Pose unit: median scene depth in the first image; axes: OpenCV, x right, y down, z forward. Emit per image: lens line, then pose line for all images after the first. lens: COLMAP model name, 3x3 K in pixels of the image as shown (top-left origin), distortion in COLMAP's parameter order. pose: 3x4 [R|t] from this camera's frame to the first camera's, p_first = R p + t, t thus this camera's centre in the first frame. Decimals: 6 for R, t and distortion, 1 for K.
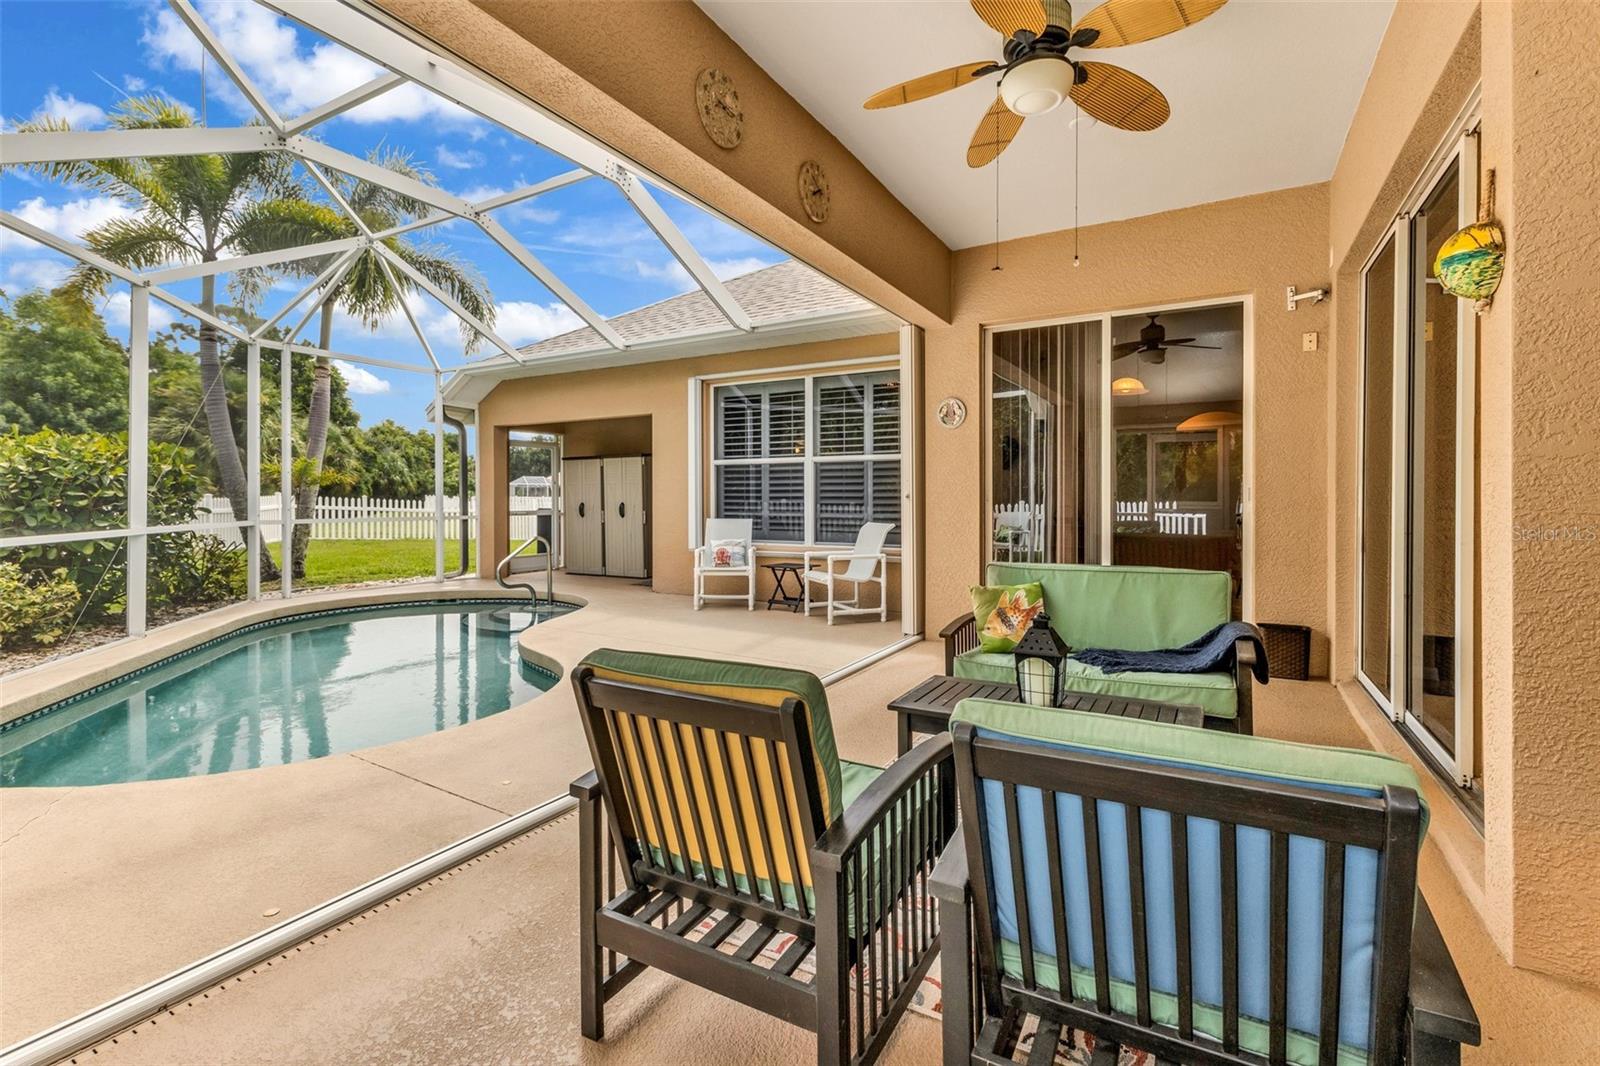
lens RADIAL K [[697.9, 0, 813.4], [0, 697.9, 507.9], [0, 0, 1]] dist [0.000418, -0.001160]
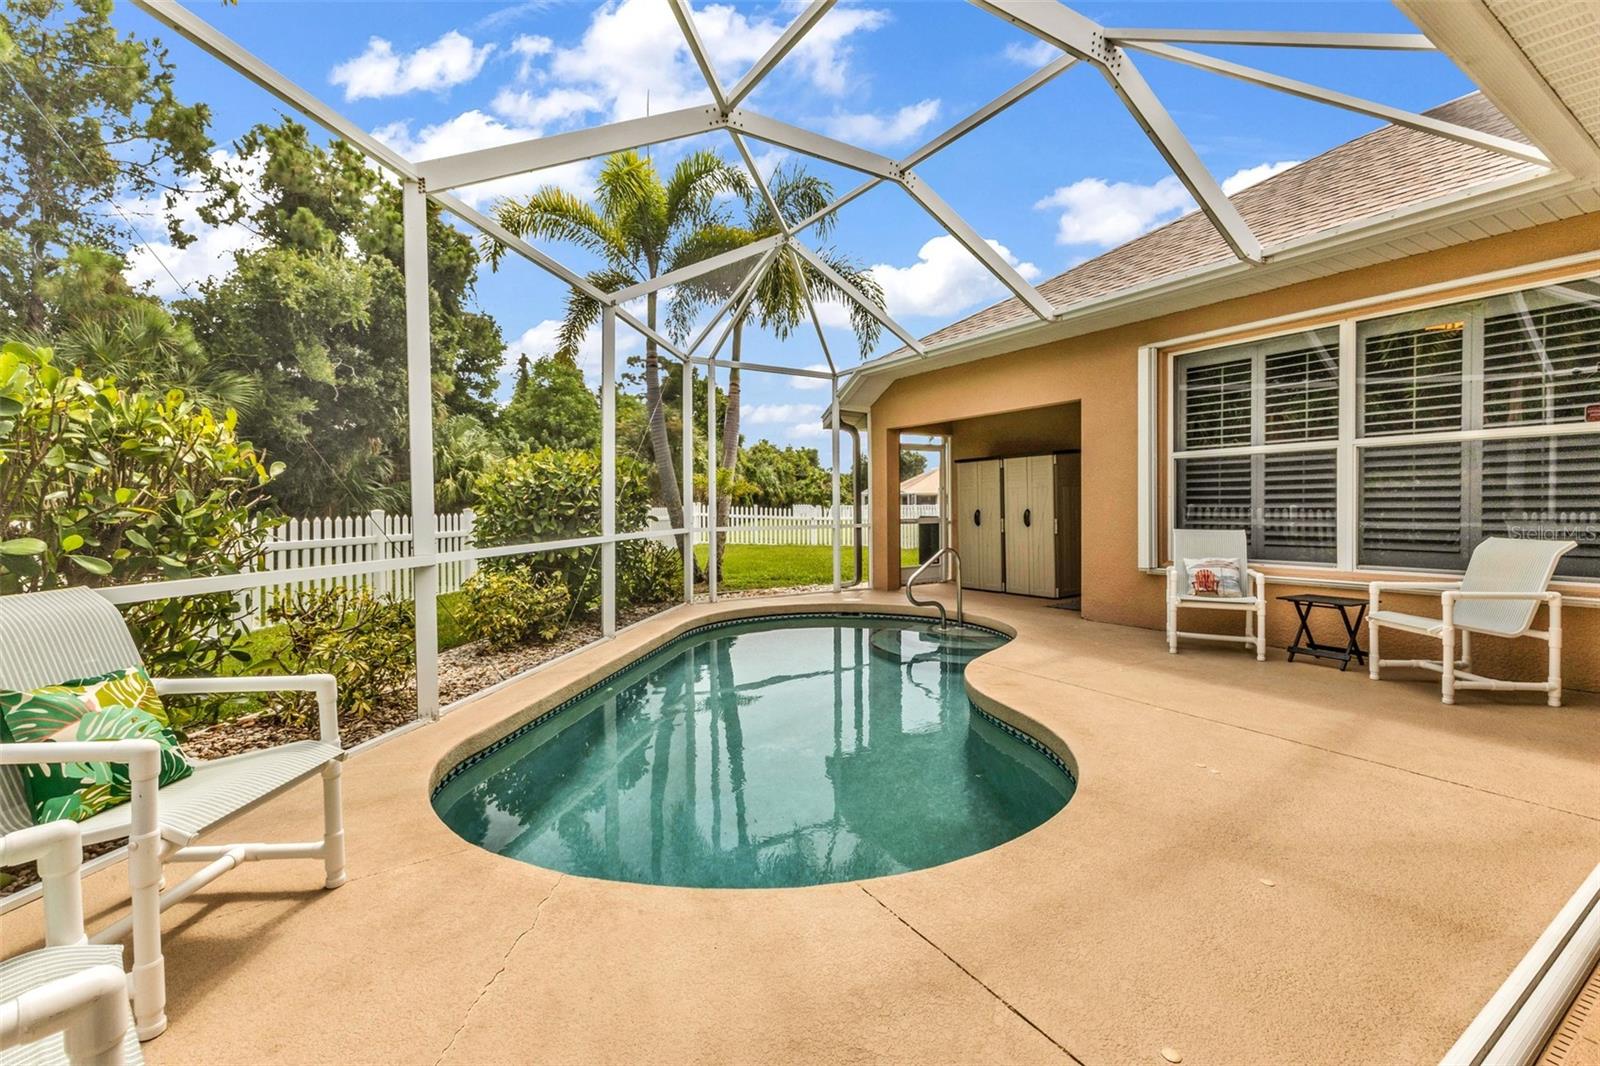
lens RADIAL K [[697.9, 0, 799.6], [0, 697.9, 524.9], [0, 0, 1]] dist [0.000418, -0.001160]
pose [[0.880089, 0.003917, -0.474793, -0.143322], [0.002782, 0.999906, 0.013406, -0.000744], [0.474801, -0.013120, 0.879995, 0.139240]]
